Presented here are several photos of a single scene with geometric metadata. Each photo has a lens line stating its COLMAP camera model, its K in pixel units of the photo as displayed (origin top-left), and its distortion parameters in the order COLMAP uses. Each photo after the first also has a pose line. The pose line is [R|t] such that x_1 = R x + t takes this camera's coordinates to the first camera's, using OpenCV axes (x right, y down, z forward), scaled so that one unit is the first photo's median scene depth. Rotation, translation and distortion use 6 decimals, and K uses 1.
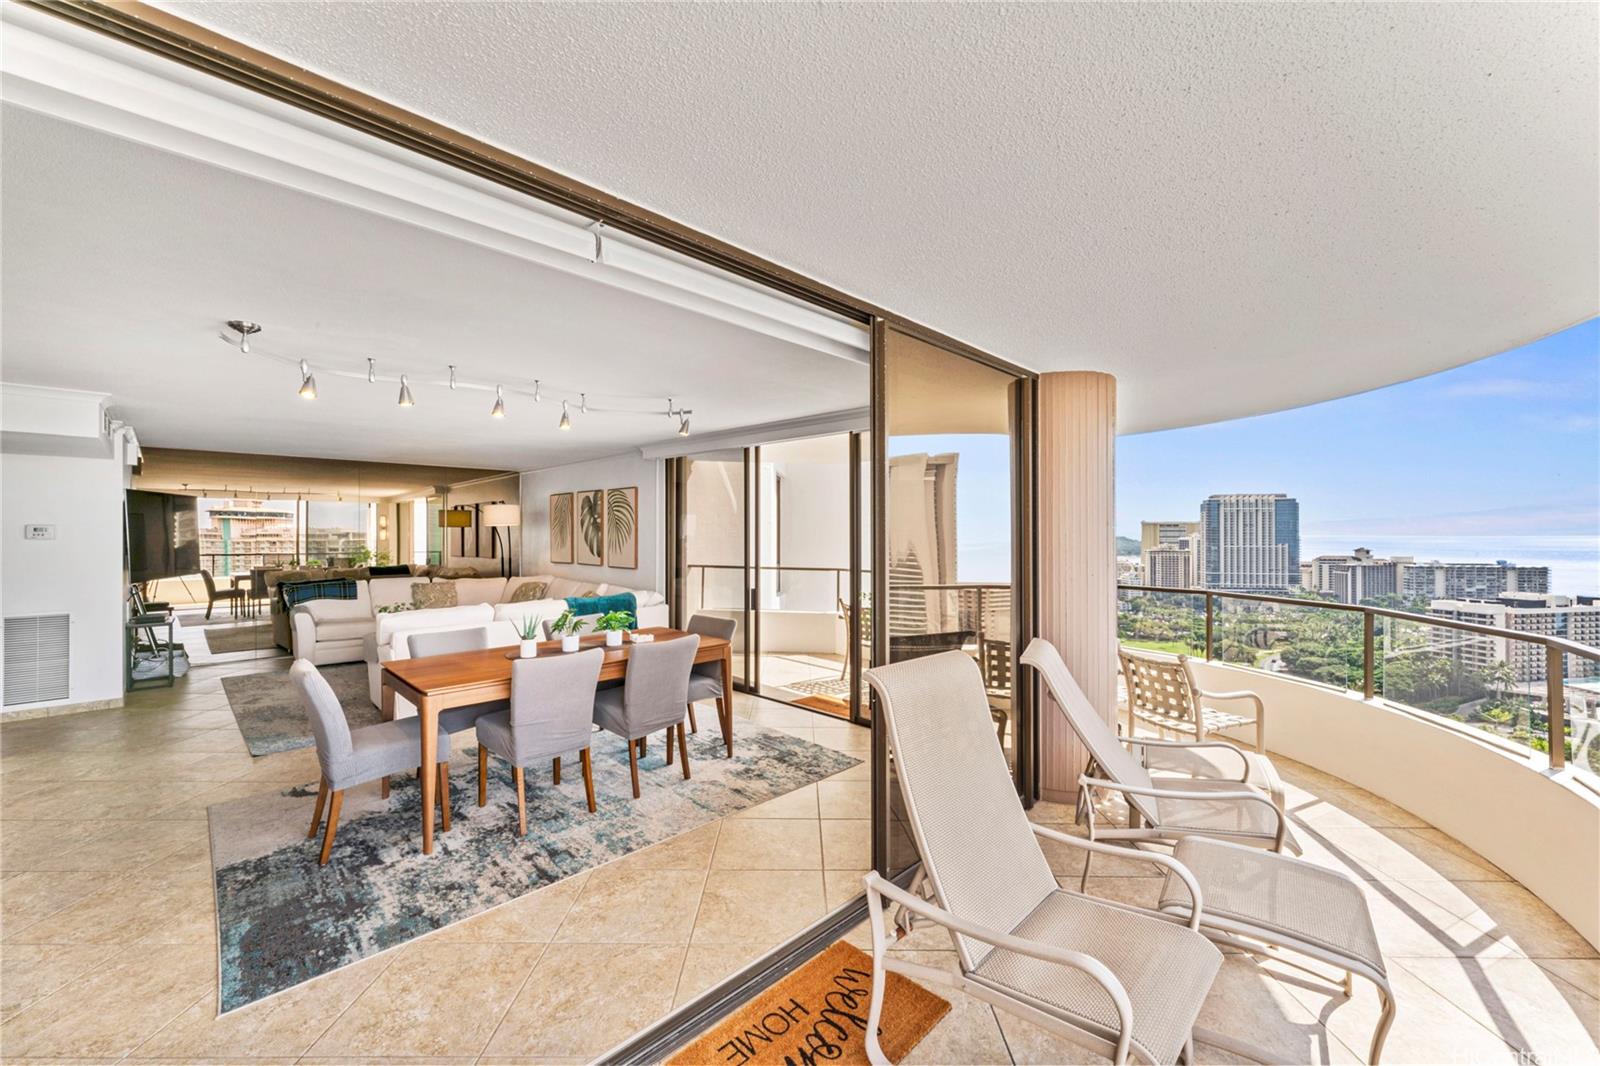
lens RADIAL K [[647.7, 0, 820.5], [0, 647.7, 532.8], [0, 0, 1]] dist [-0.006604, 0.002897]
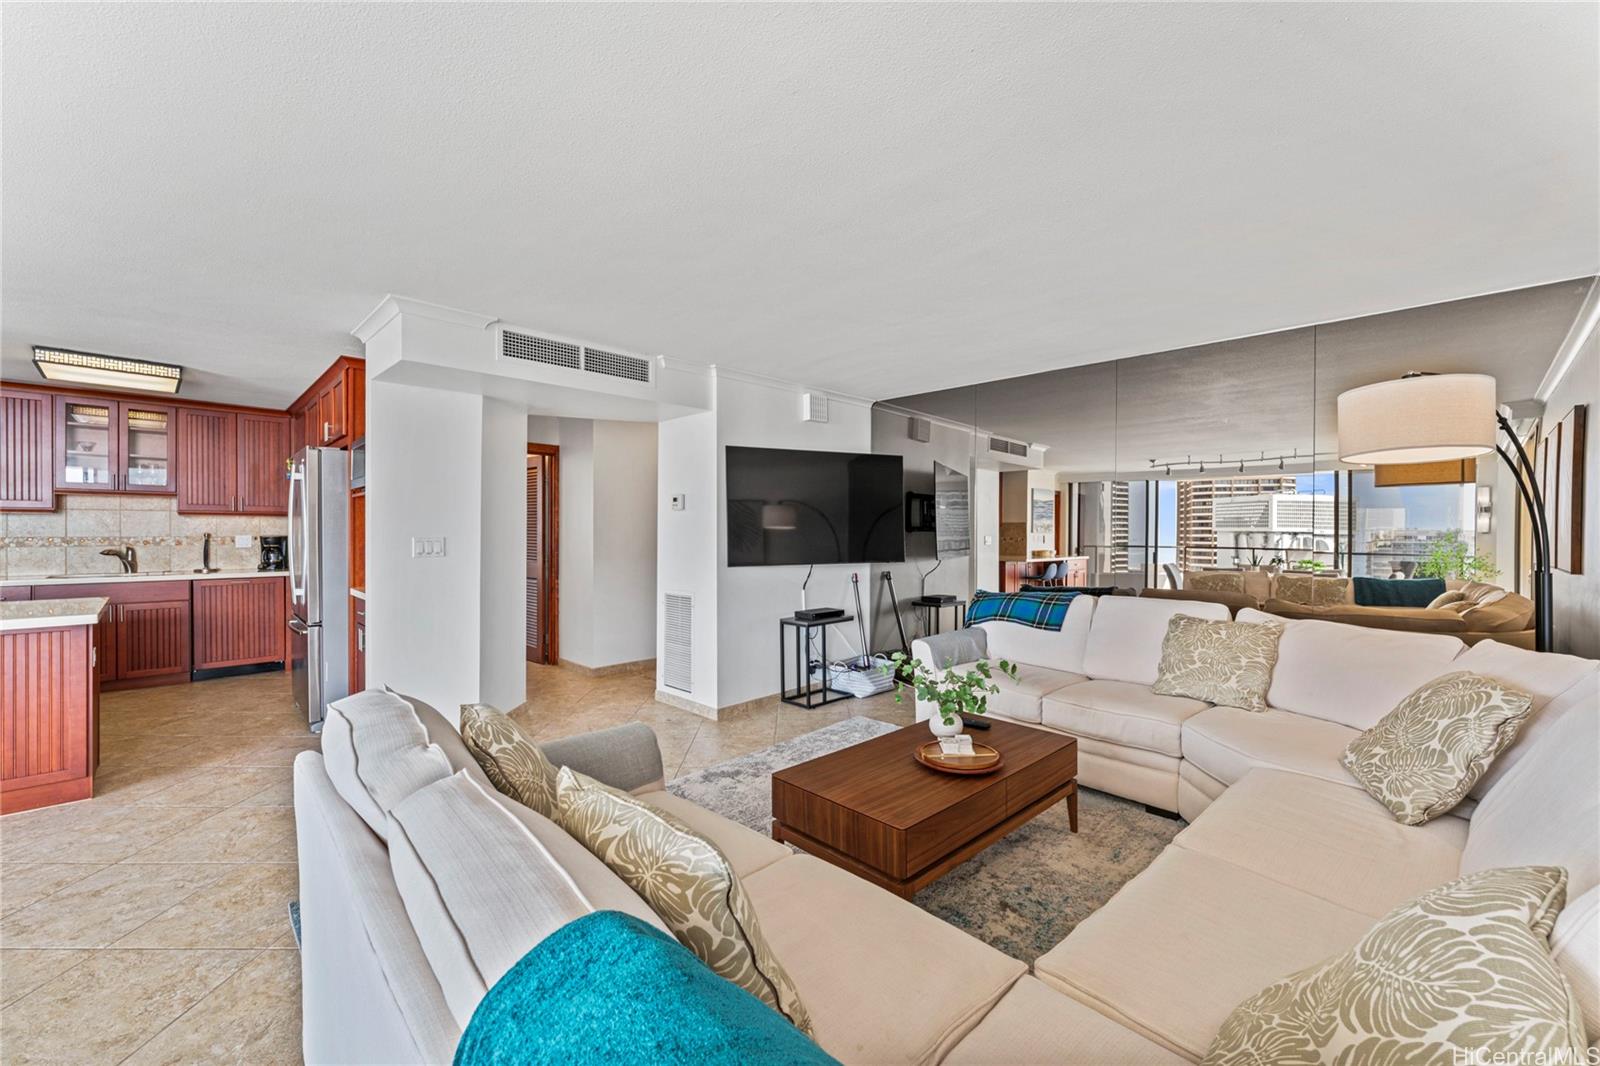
lens RADIAL K [[647.7, 0, 788.0], [0, 647.7, 533.0], [0, 0, 1]] dist [-0.006604, 0.002897]
pose [[-0.010405, 0.003933, -0.999938, -0.177886], [-0.004892, 0.999980, 0.003984, 0.021402], [0.999934, 0.004933, -0.010386, 0.711139]]
